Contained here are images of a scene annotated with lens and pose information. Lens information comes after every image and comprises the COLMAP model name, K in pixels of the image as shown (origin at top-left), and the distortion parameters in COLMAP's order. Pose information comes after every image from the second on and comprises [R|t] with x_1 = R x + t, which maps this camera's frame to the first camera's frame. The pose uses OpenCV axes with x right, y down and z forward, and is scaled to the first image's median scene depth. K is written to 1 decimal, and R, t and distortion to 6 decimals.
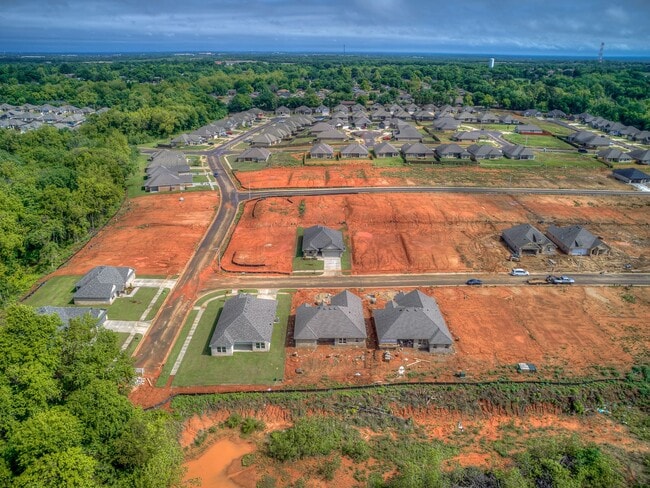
lens RADIAL K [[495.8, 0, 323.8], [0, 495.8, 245.4], [0, 0, 1]] dist [-0.074294, 0.057126]
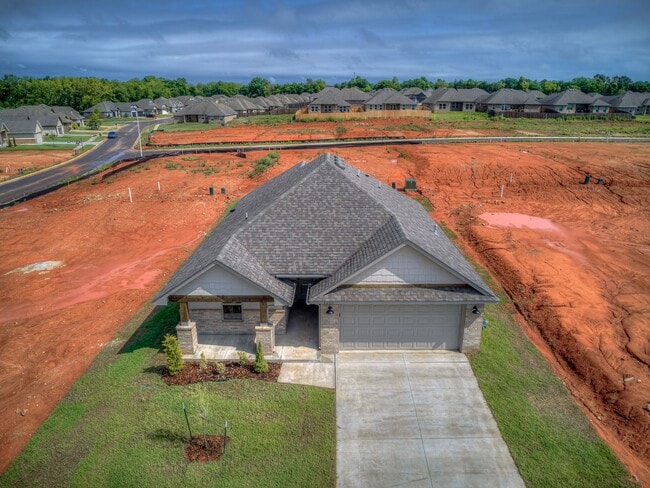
lens RADIAL K [[481.4, 0, 335.9], [0, 481.4, 243.5], [0, 0, 1]] dist [-0.084728, 0.079394]
pose [[0.999962, -0.008345, 0.002384, 0.000468], [0.008511, 0.996660, -0.081223, 0.005869], [-0.001698, 0.081240, 0.996693, 0.825419]]
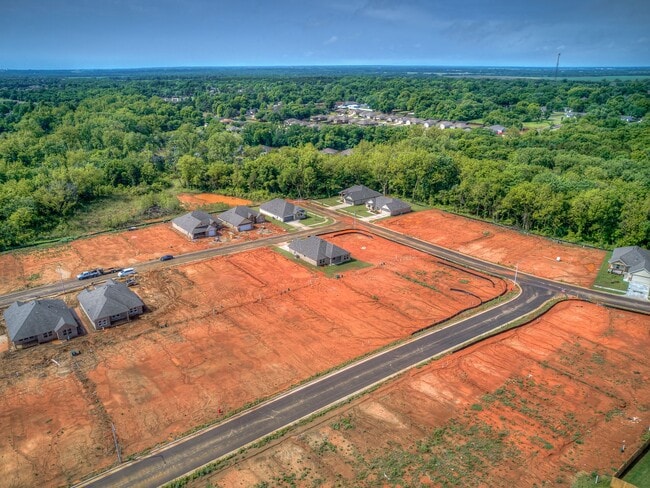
lens RADIAL K [[495.8, 0, 323.8], [0, 495.8, 245.4], [0, 0, 1]] dist [-0.074294, 0.057126]
pose [[-0.800407, 0.203079, -0.564010, 0.558959], [-0.224056, 0.771329, 0.595693, -0.622565], [0.556010, 0.603167, -0.571877, 1.566079]]
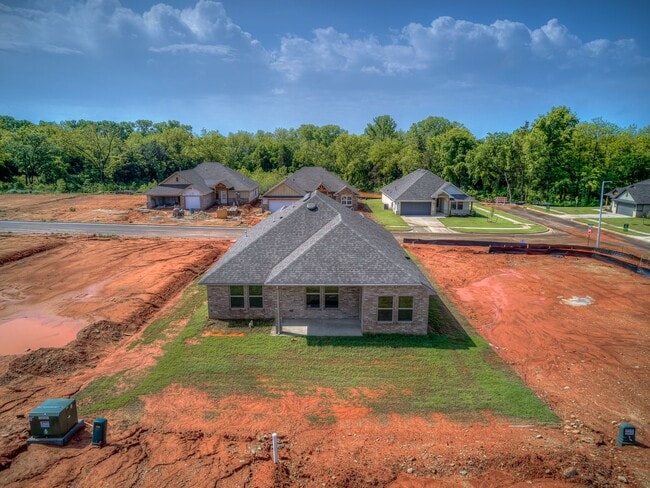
lens RADIAL K [[477.2, 0, 330.9], [0, 477.2, 243.5], [0, 0, 1]] dist [-0.086369, 0.082073]
pose [[-0.999894, -0.008615, -0.011743, -0.005741], [-0.013637, 0.836888, 0.547205, -0.127119], [0.005113, 0.547307, -0.836917, 1.156373]]
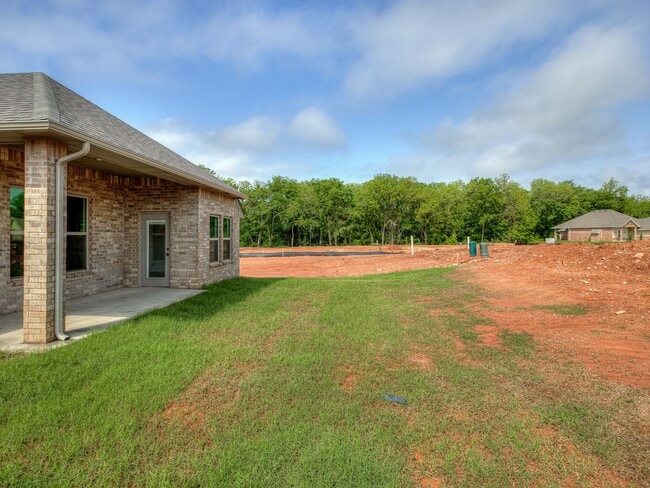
lens RADIAL K [[339.0, 0, 324.1], [0, 339.0, 236.4], [0, 0, 1]] dist [0.000738, 0.000708]
pose [[-0.086923, 0.001469, -0.996214, 0.035349], [-0.375828, 0.926060, 0.034157, -0.037178], [0.922604, 0.377375, -0.079944, 1.064537]]
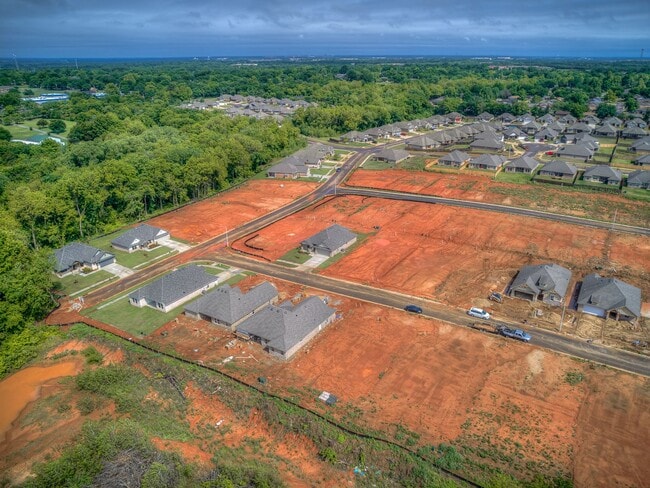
lens RADIAL K [[481.1, 0, 336.4], [0, 481.1, 261.3], [0, 0, 1]] dist [-0.053700, 0.004095]
pose [[0.851093, 0.200195, -0.485347, 0.495818], [-0.184949, 0.979511, 0.079705, -0.045682], [0.491359, 0.021928, 0.870681, 0.137660]]
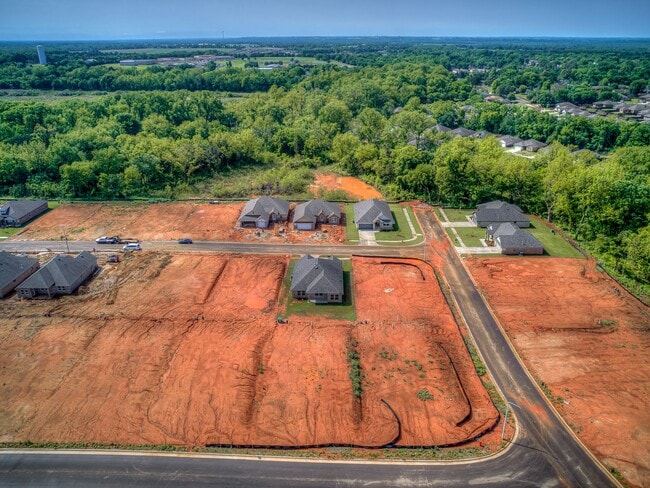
lens RADIAL K [[499.9, 0, 334.3], [0, 499.9, 243.8], [0, 0, 1]] dist [-0.077000, 0.065547]
pose [[-0.999991, -0.004170, -0.000172, -0.027369], [-0.003087, 0.711303, 0.702879, -0.597795], [-0.002809, 0.702873, -0.711309, 1.507422]]
